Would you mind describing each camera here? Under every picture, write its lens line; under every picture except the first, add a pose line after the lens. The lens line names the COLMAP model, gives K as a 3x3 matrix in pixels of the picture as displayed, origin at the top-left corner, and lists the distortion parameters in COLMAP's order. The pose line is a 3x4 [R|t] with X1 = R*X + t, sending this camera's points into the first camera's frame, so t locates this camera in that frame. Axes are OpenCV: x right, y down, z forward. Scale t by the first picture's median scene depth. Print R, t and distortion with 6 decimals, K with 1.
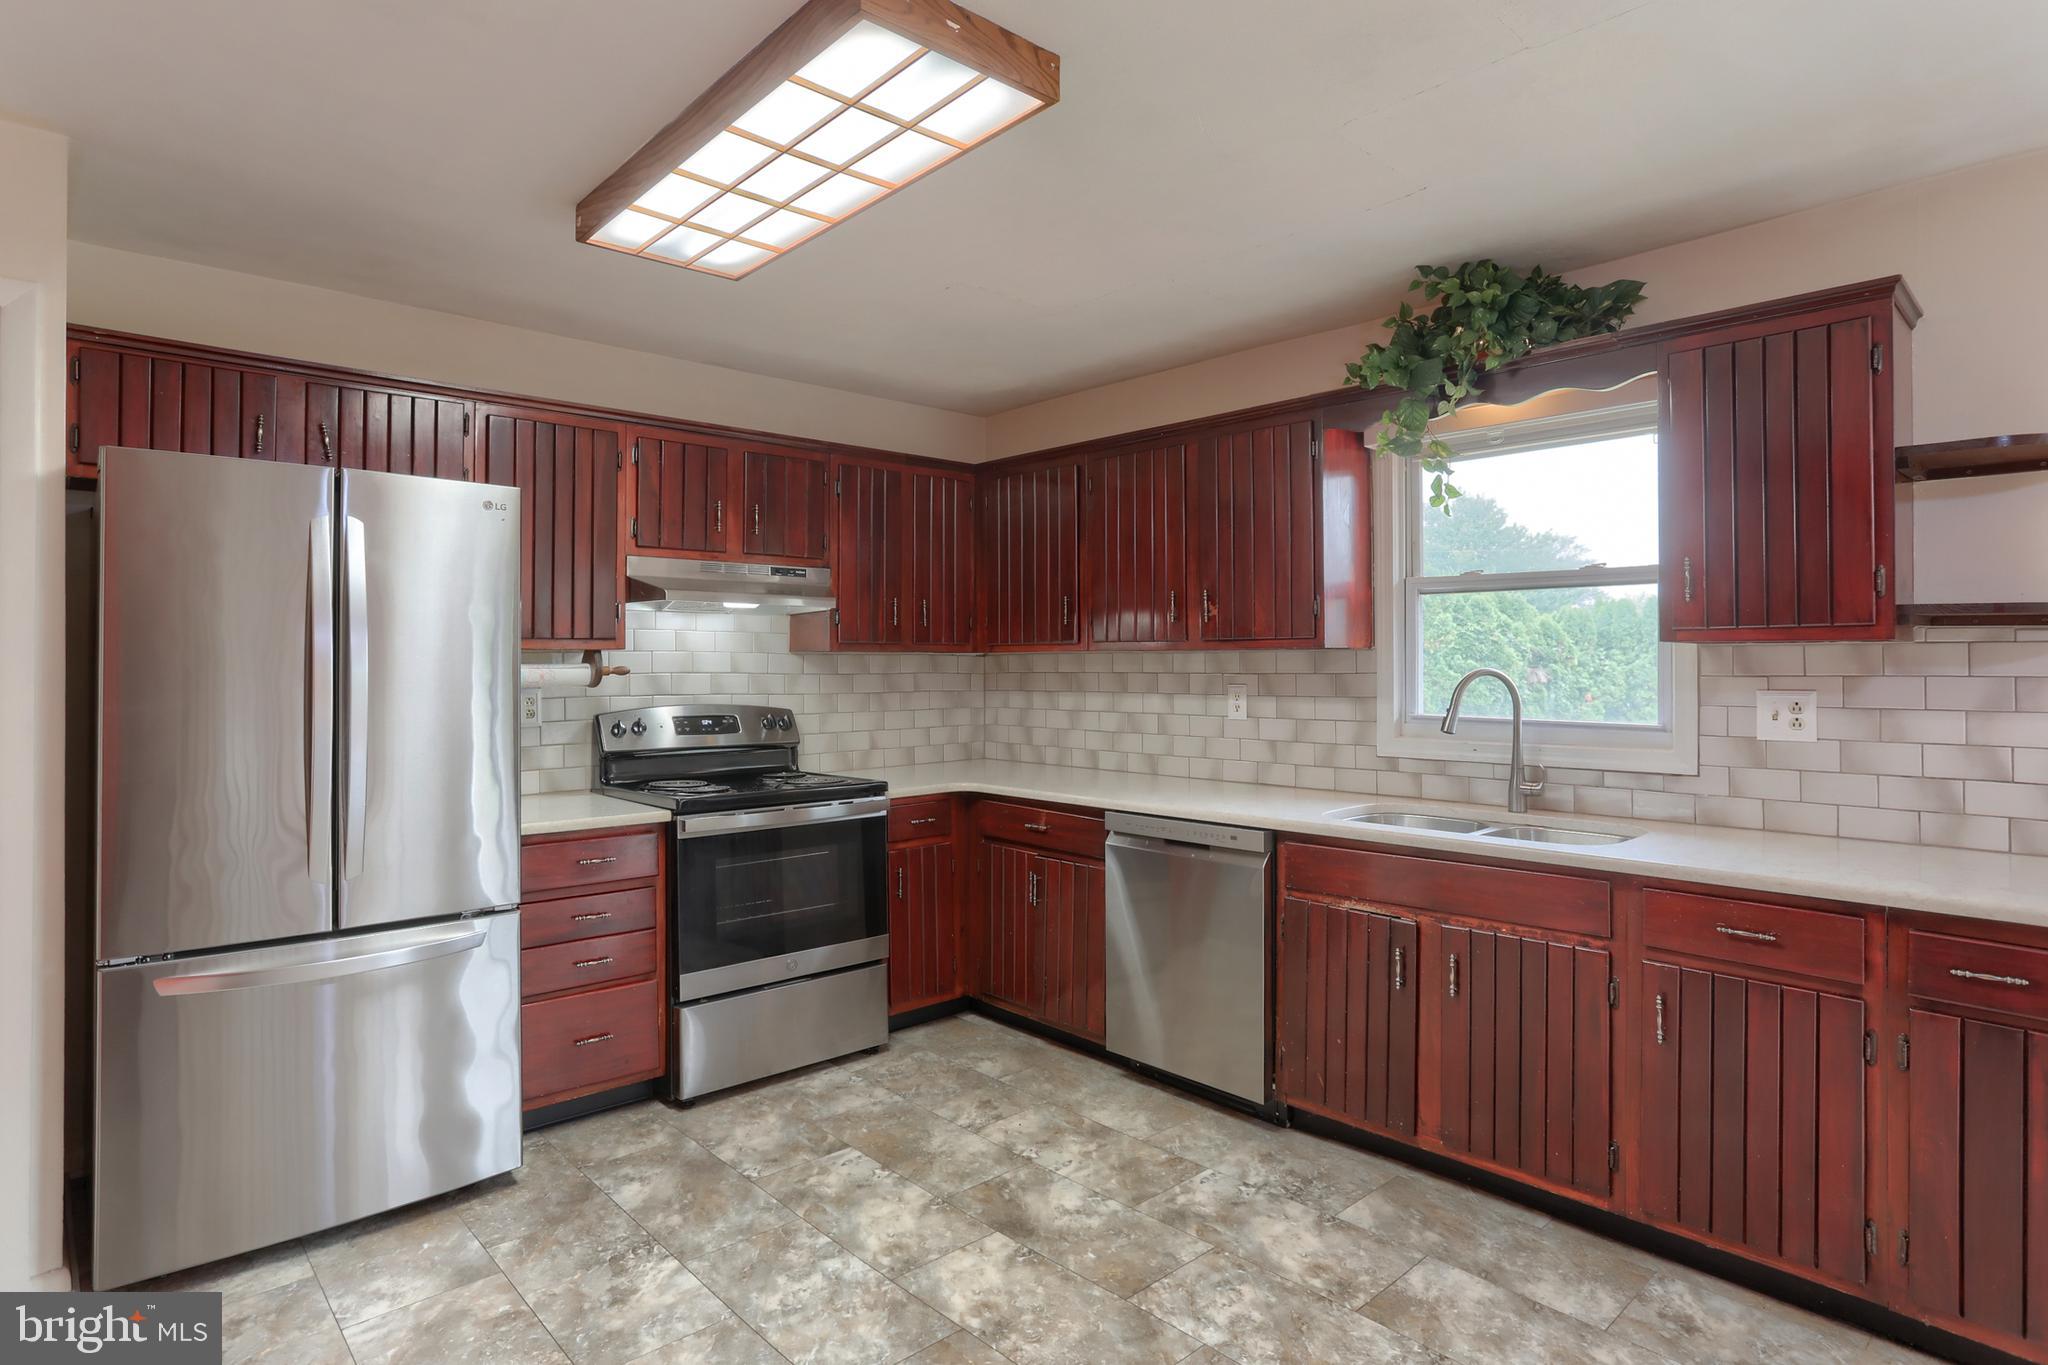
lens RADIAL K [[1091.1, 0, 1046.0], [0, 1091.1, 646.6], [0, 0, 1]] dist [-0.067226, 0.039360]
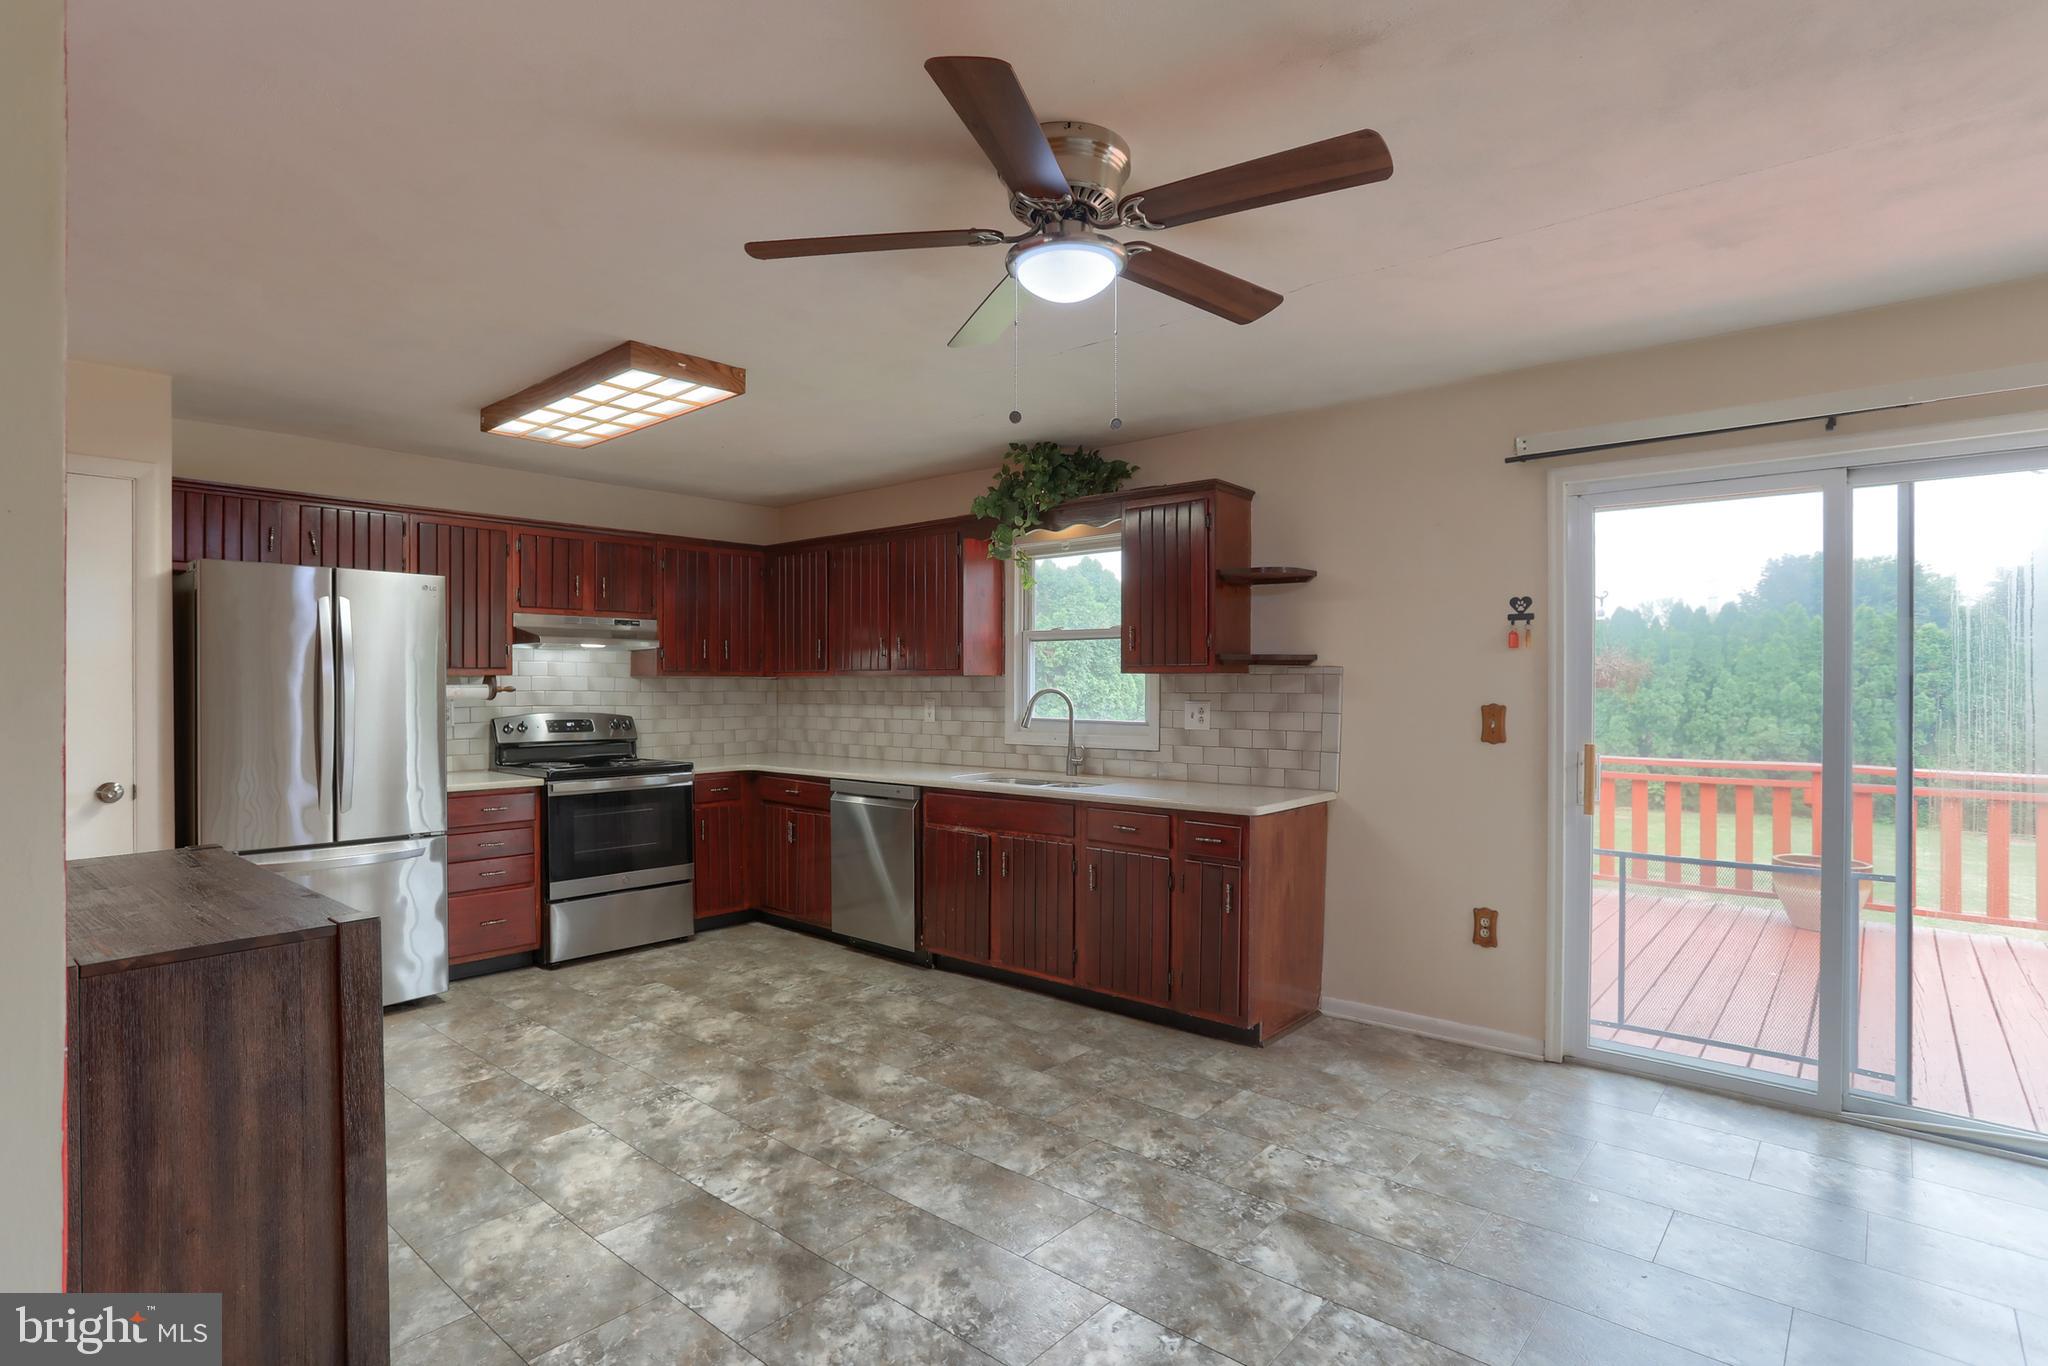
lens RADIAL K [[1035.0, 0, 1039.7], [0, 1035.0, 686.6], [0, 0, 1]] dist [-0.065736, 0.037591]
pose [[0.994075, 0.001531, 0.108687, 0.207883], [-0.003455, 0.999841, 0.017511, -0.009699], [-0.108643, -0.017783, 0.993922, -0.548260]]
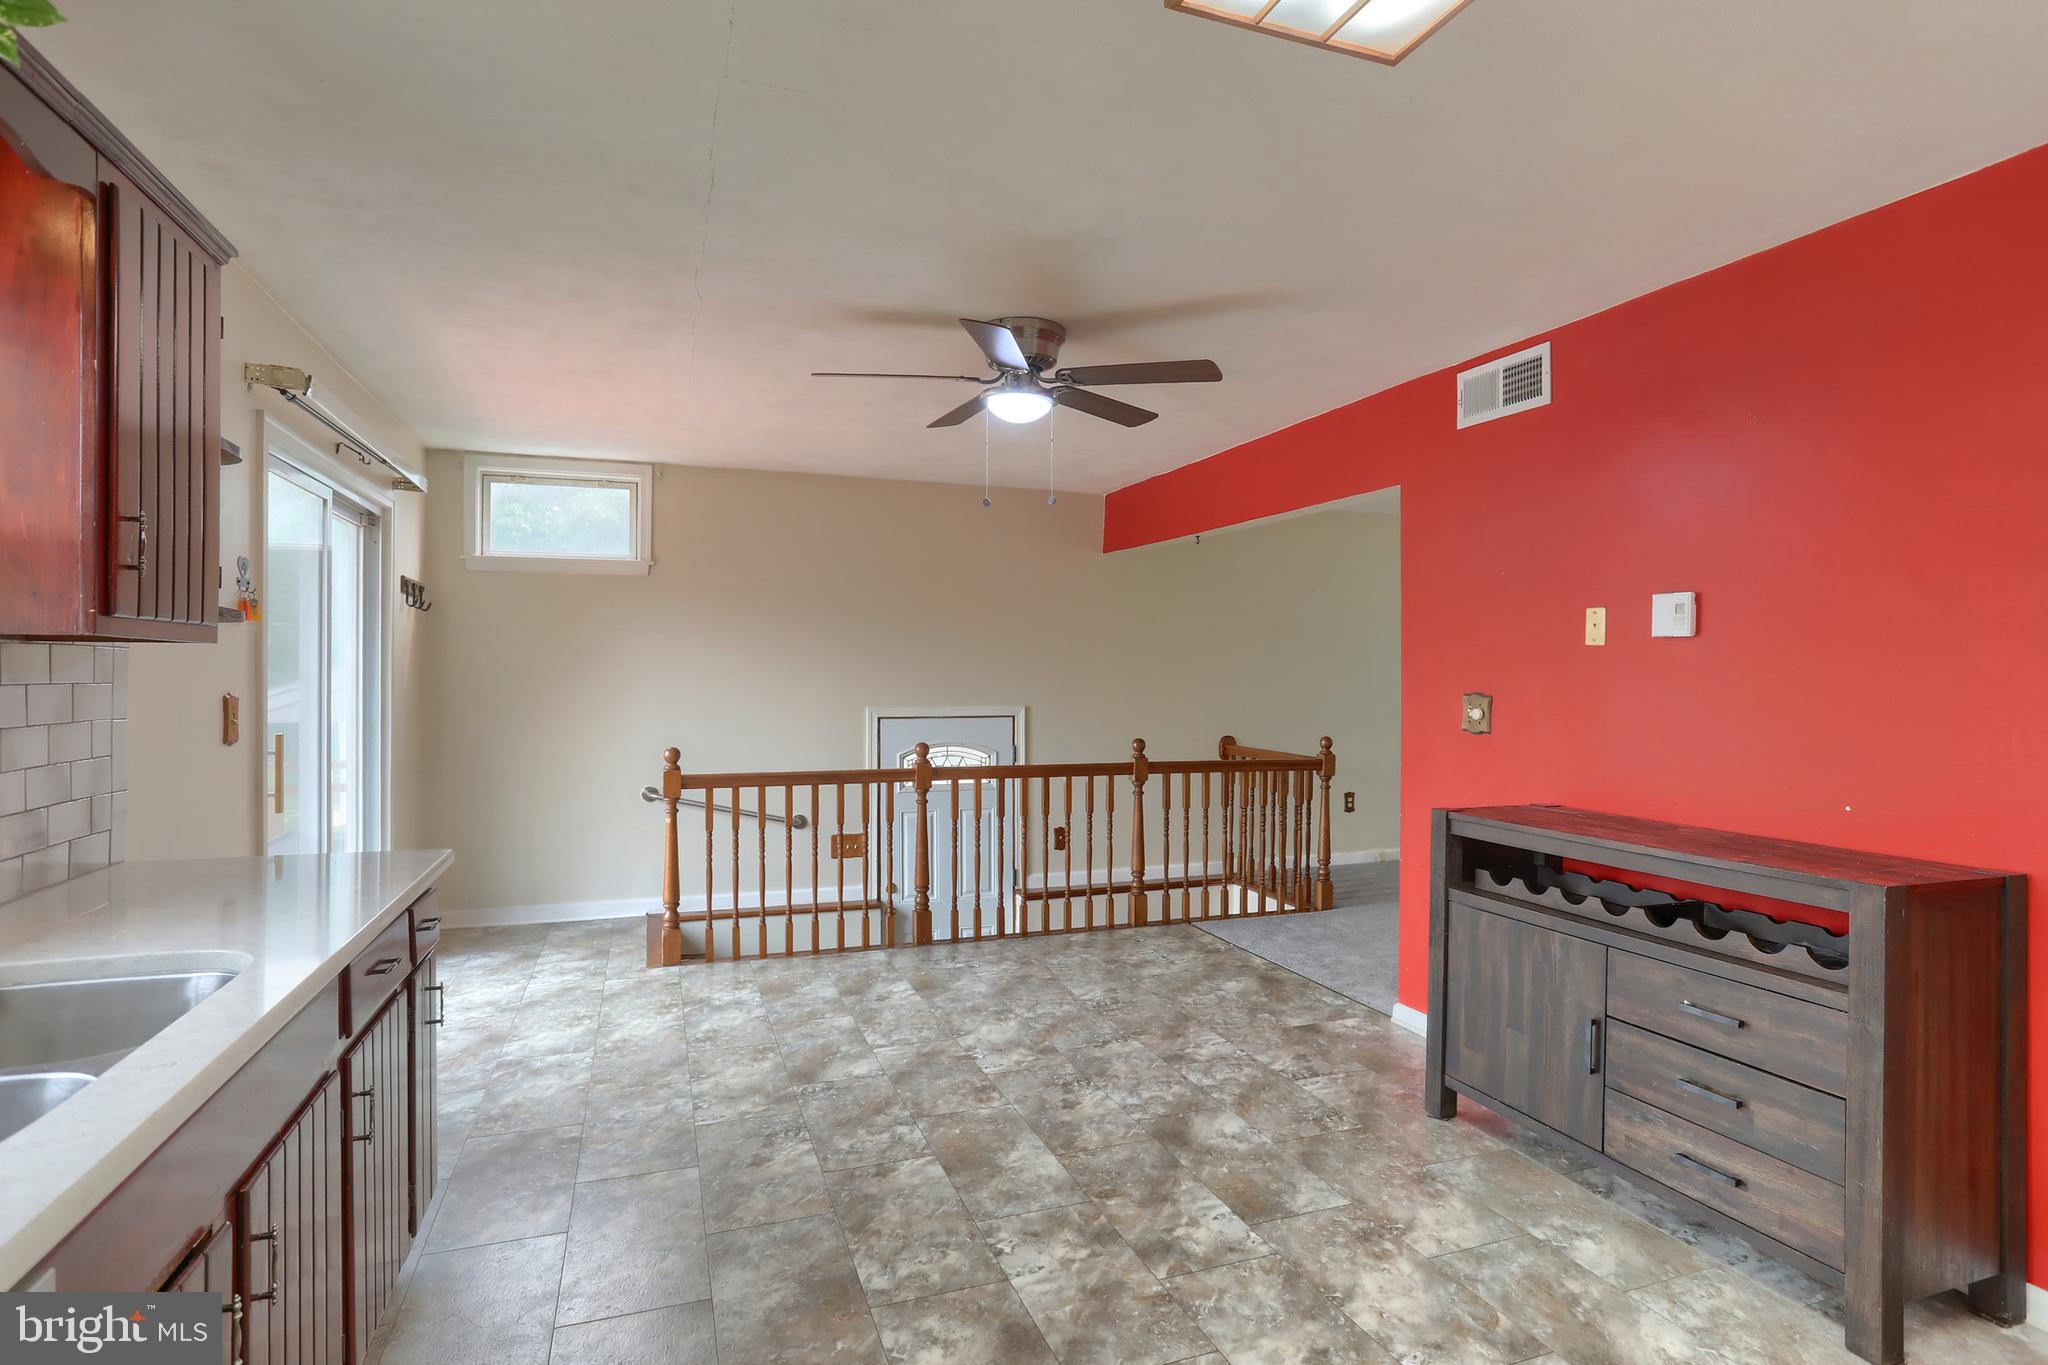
lens RADIAL K [[1035.0, 0, 1039.7], [0, 1035.0, 686.1], [0, 0, 1]] dist [-0.065736, 0.037591]
pose [[-0.922675, -0.009306, 0.385466, -0.121967], [-0.010585, 0.999943, -0.001197, 0.019804], [-0.385433, -0.005184, -0.922721, 1.074983]]
